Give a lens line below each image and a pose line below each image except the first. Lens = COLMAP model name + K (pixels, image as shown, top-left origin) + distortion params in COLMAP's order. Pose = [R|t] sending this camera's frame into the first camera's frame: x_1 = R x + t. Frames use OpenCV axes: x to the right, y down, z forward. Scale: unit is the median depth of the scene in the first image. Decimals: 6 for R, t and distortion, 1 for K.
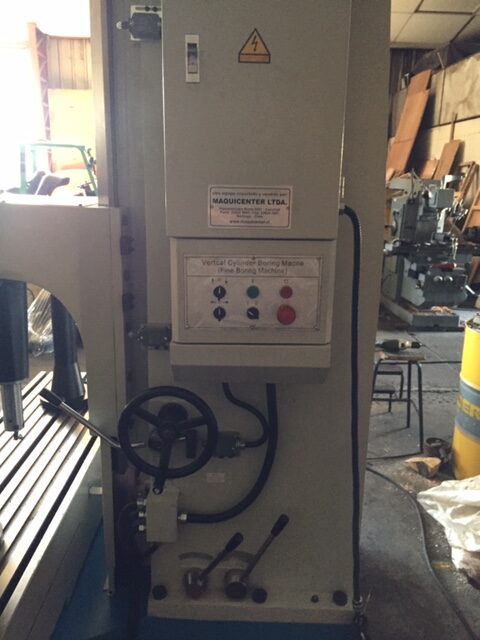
lens RADIAL K [[549.5, 0, 241.6], [0, 549.5, 299.7], [0, 0, 1]] dist [0.009547, 0.000643]
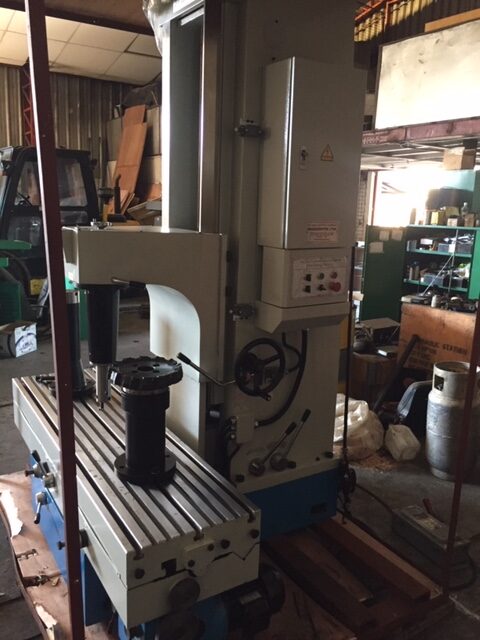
lens RADIAL K [[549.5, 0, 241.6], [0, 549.5, 299.7], [0, 0, 1]] dist [0.009547, 0.000643]
pose [[0.847098, -0.088317, 0.524048, -0.926770], [0.104800, 0.994492, -0.001802, 0.031360], [-0.521002, 0.056447, 0.851687, -0.359994]]
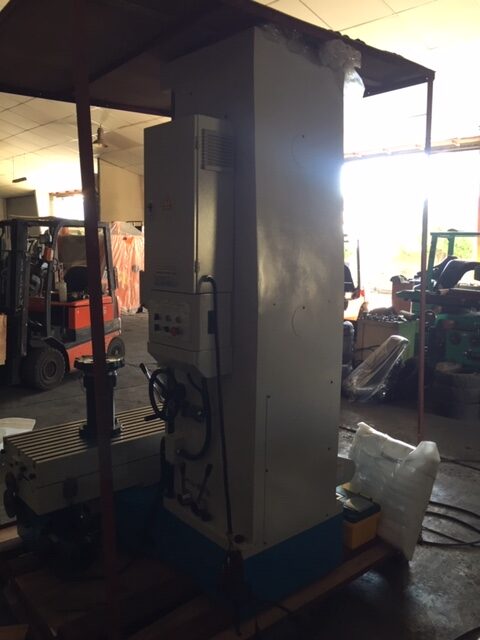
lens RADIAL K [[549.5, 0, 241.6], [0, 549.5, 299.7], [0, 0, 1]] dist [0.009547, 0.000643]
pose [[0.660751, 0.057557, -0.748395, 1.277167], [-0.173764, 0.981700, -0.077914, 0.021652], [0.730215, 0.181525, 0.658661, -0.093978]]
